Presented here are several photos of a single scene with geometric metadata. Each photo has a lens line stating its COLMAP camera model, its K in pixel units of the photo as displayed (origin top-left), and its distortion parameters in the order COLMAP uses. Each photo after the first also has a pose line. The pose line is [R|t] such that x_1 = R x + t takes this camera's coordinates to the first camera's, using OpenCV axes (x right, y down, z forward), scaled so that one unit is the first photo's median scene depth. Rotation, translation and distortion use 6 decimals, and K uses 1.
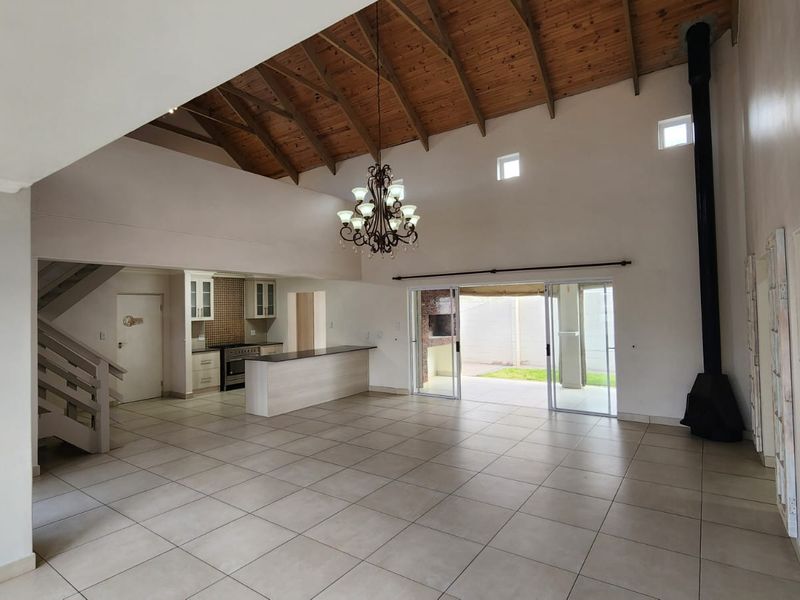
lens RADIAL K [[435.5, 0, 399.8], [0, 435.5, 299.5], [0, 0, 1]] dist [0.002224, -0.001793]
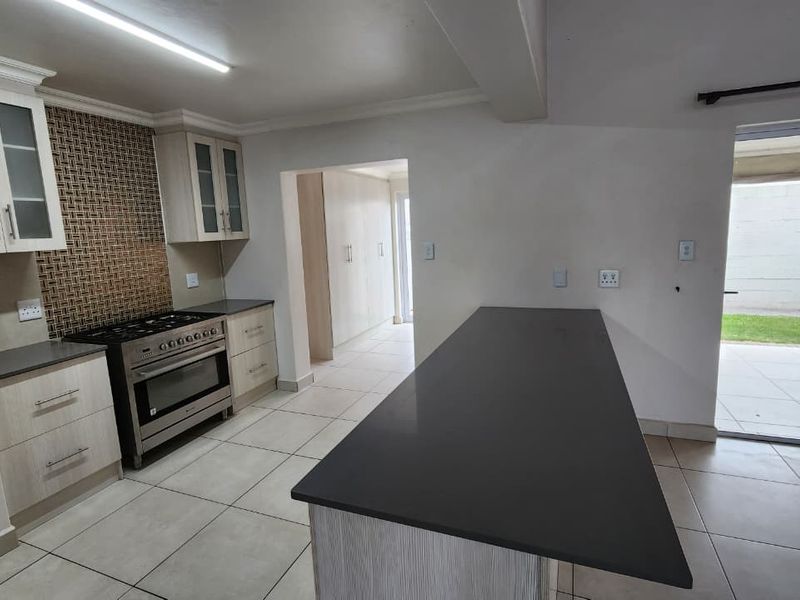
lens RADIAL K [[435.5, 0, 397.9], [0, 435.5, 300.2], [0, 0, 1]] dist [0.002224, -0.001793]
pose [[0.976307, -0.054870, 0.209319, -0.247652], [0.016805, 0.983622, 0.179458, 0.028940], [-0.215738, -0.171689, 0.961239, 0.602587]]
